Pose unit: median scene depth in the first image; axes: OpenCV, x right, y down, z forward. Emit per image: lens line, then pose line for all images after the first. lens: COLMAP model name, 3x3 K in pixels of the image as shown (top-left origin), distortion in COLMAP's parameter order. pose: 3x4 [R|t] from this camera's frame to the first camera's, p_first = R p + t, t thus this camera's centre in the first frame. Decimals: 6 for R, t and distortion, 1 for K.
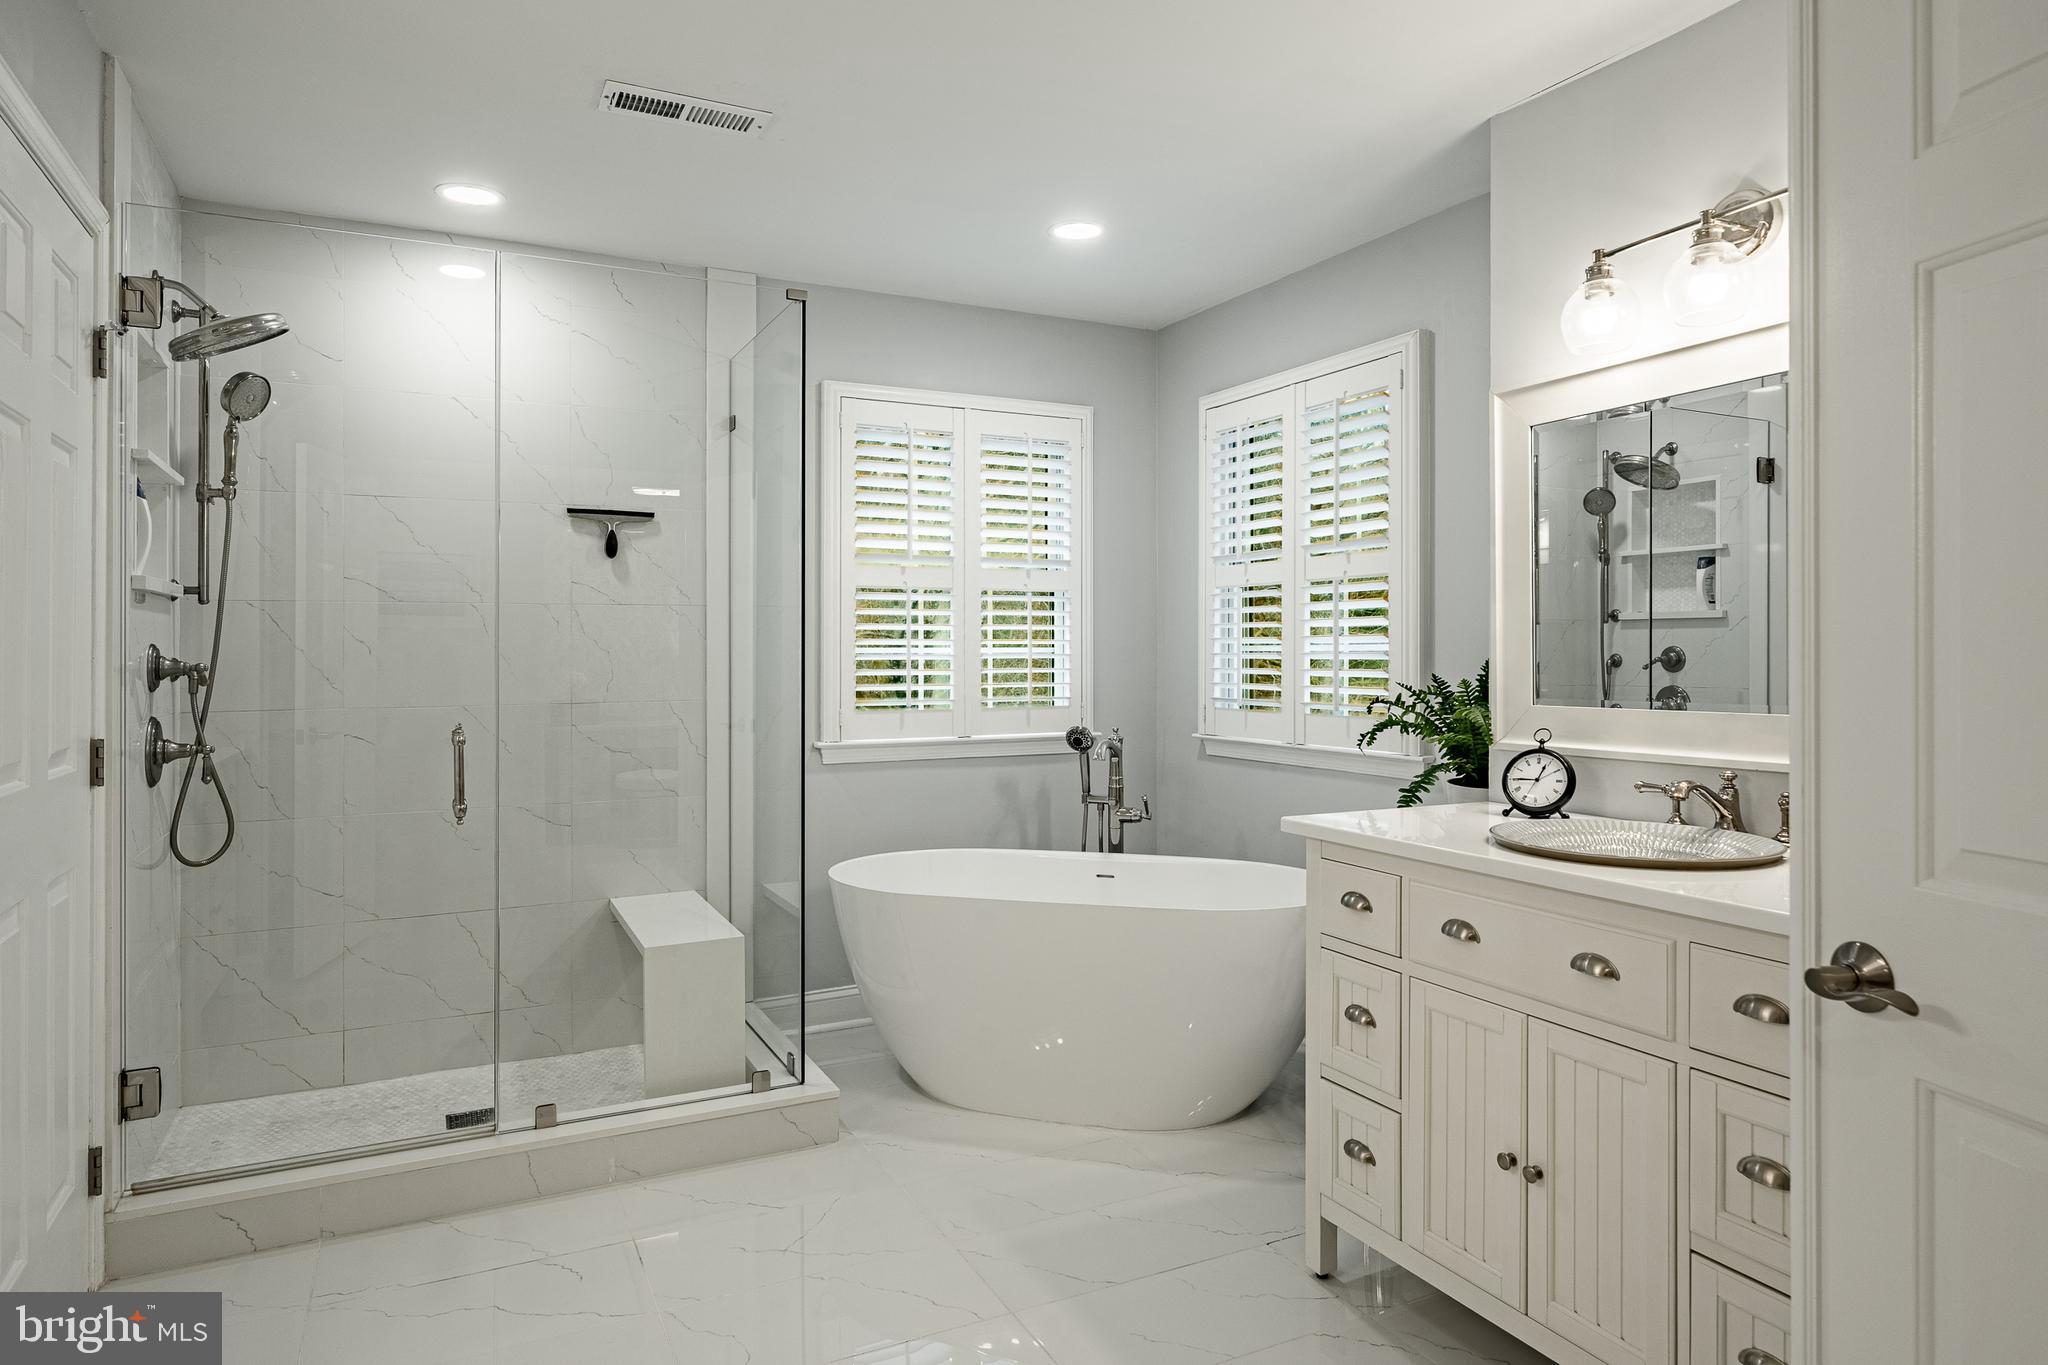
lens RADIAL K [[1169.7, 0, 1021.1], [0, 1169.7, 672.1], [0, 0, 1]] dist [-0.008818, -0.000048]
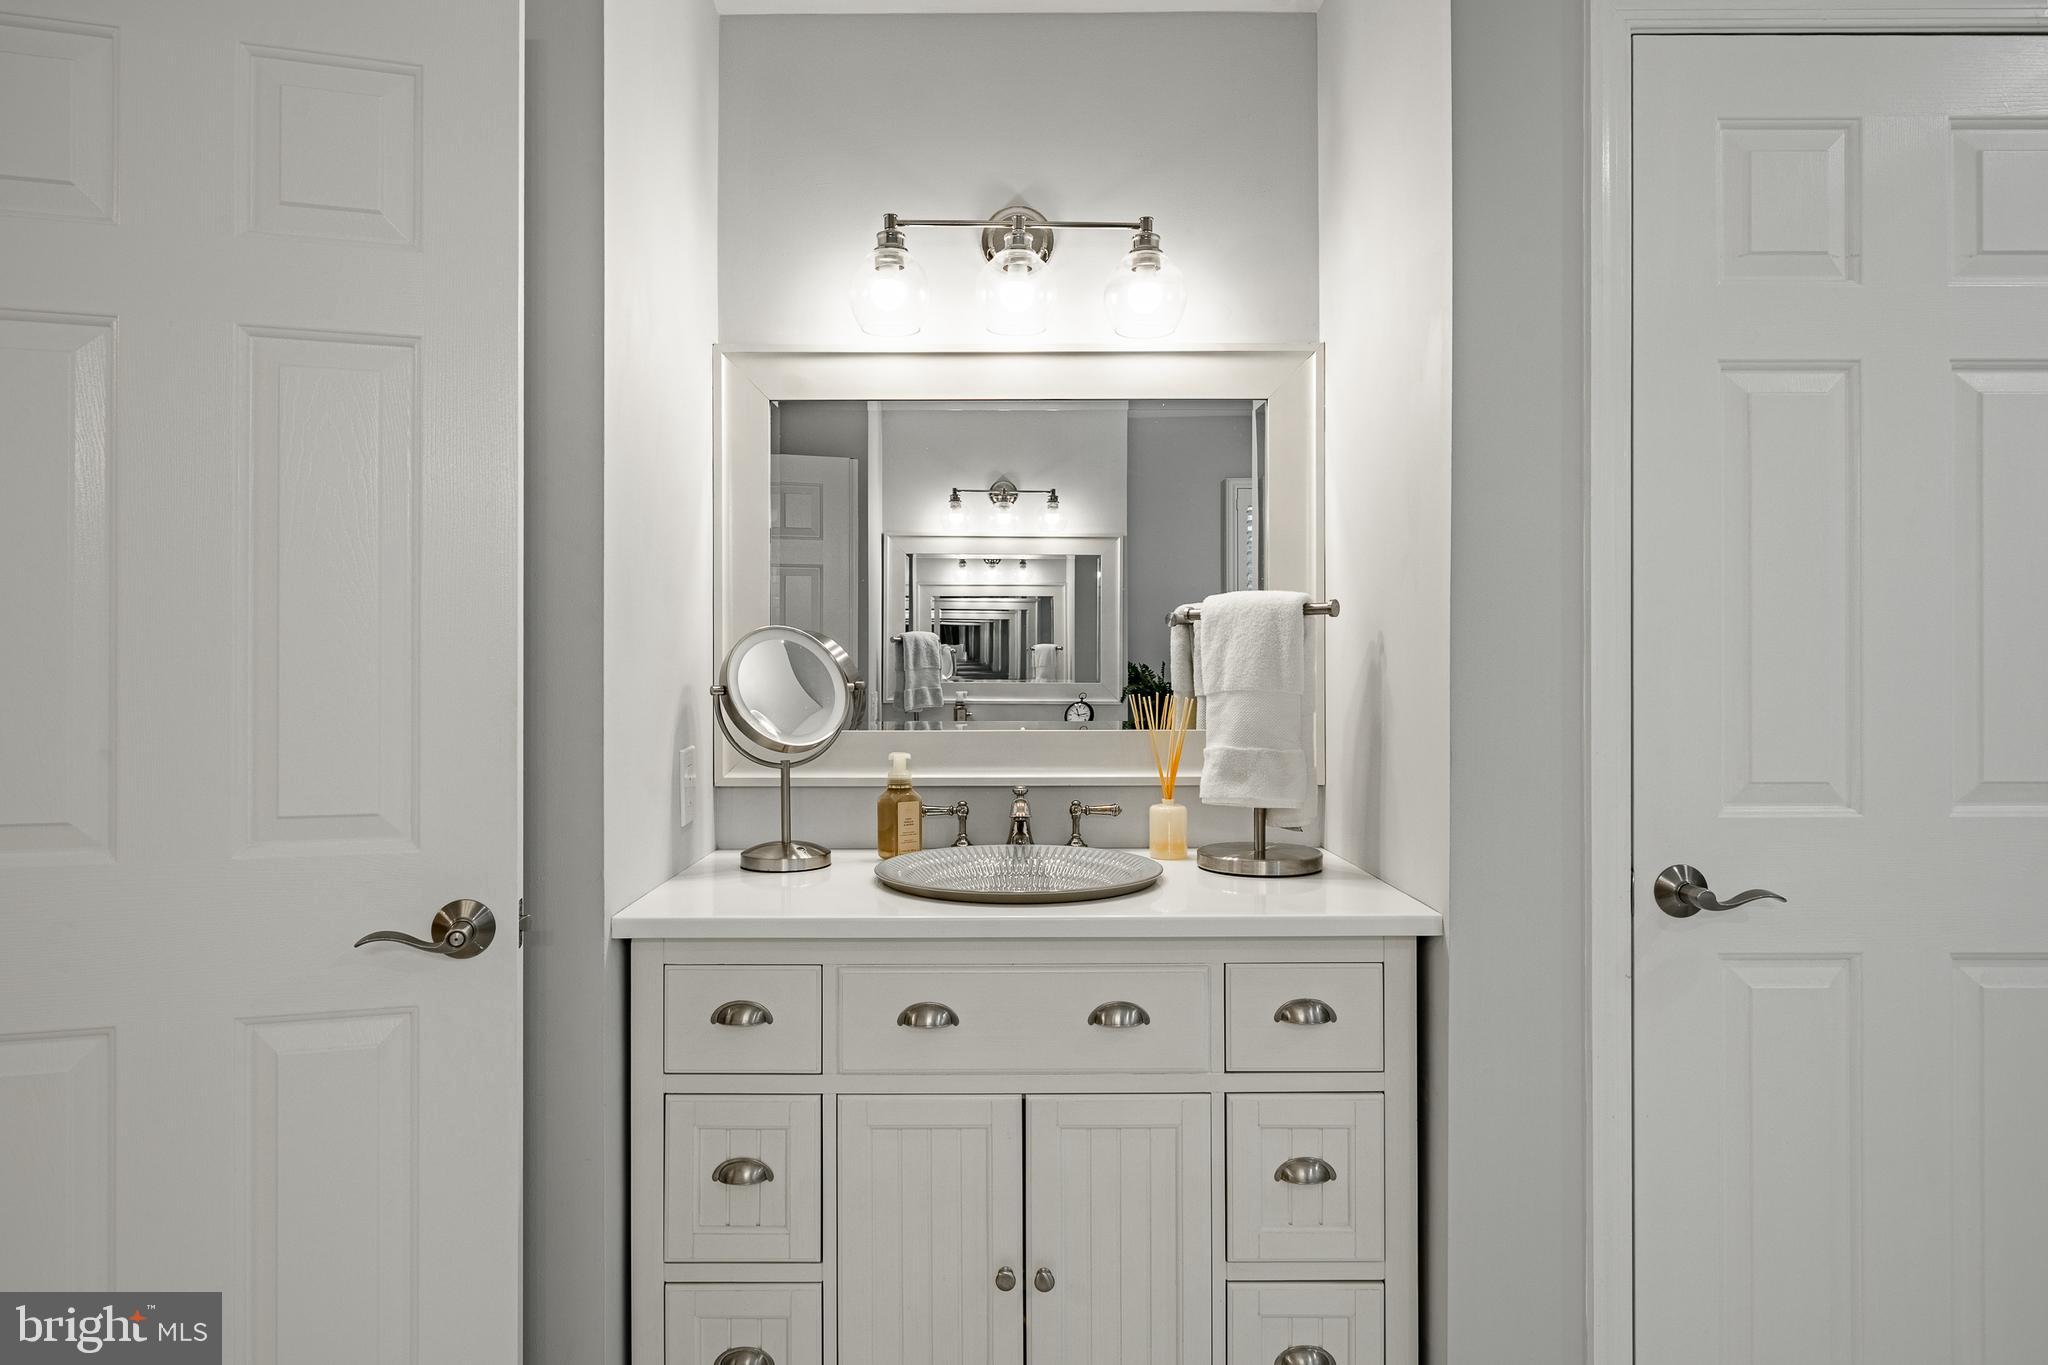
lens RADIAL K [[1169.7, 0, 1024.0], [0, 1169.7, 672.4], [0, 0, 1]] dist [-0.008818, -0.000048]
pose [[0.439026, -0.002521, 0.898471, -0.289424], [0.006429, 0.999979, -0.000336, -0.010809], [-0.898451, 0.005924, 0.439034, 0.557419]]
